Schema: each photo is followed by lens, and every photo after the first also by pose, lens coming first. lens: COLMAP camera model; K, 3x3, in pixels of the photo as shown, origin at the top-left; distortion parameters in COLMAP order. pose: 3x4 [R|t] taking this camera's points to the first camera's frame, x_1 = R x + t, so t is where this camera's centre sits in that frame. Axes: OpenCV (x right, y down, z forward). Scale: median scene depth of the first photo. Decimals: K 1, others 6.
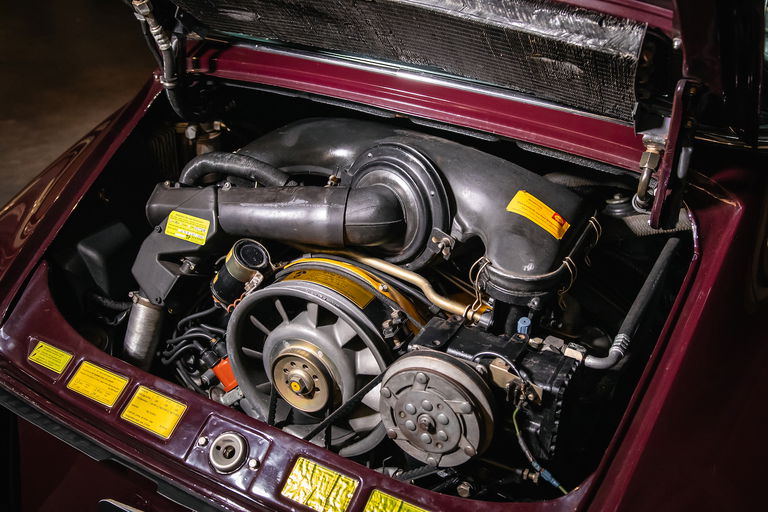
lens RADIAL K [[758.8, 0, 392.2], [0, 758.8, 255.9], [0, 0, 1]] dist [-0.024025, 0.008436]
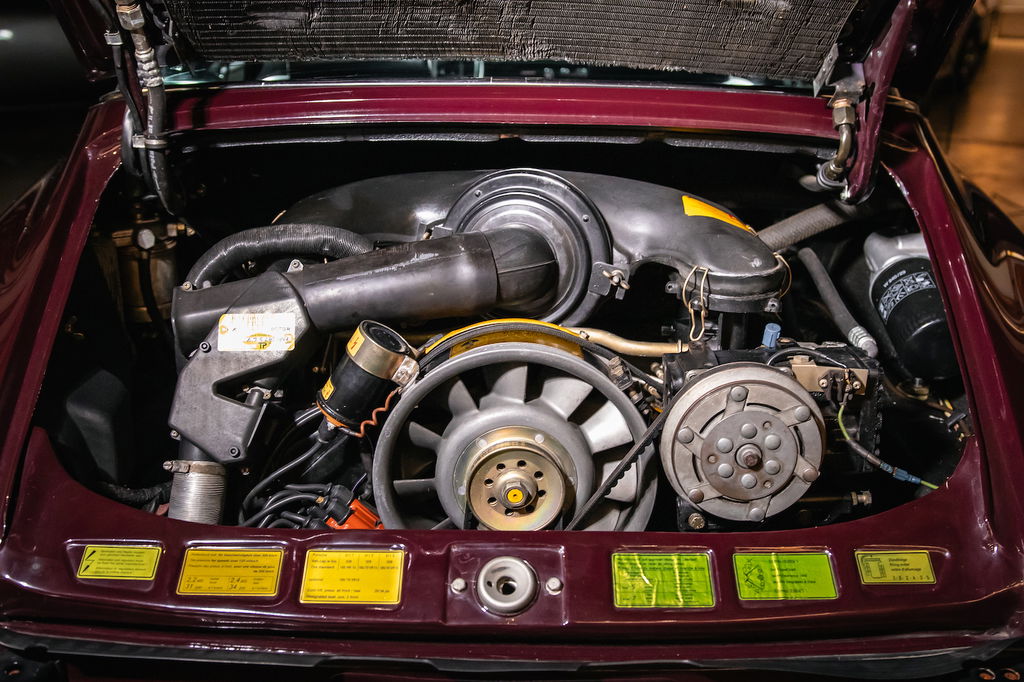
lens RADIAL K [[1011.7, 0, 523.0], [0, 1011.7, 340.9], [0, 0, 1]] dist [-0.024025, 0.008436]
pose [[0.883389, -0.191212, 0.427857, -0.463961], [0.263349, 0.957736, -0.115714, 0.137995], [-0.387648, 0.214896, 0.896409, 0.134381]]
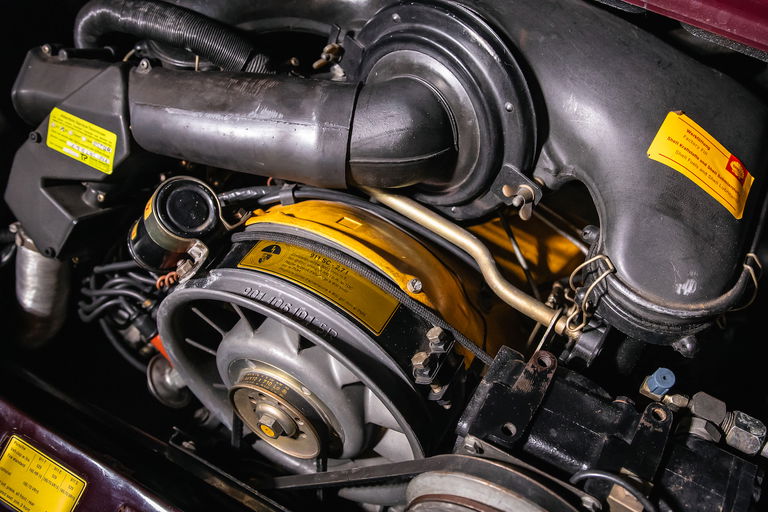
lens RADIAL K [[758.8, 0, 392.2], [0, 758.8, 255.9], [0, 0, 1]] dist [-0.024025, 0.008436]
pose [[0.999465, 0.030204, -0.012574, -0.021178], [-0.024029, 0.938500, 0.344442, -0.168149], [0.022204, -0.343955, 0.938724, 0.447132]]
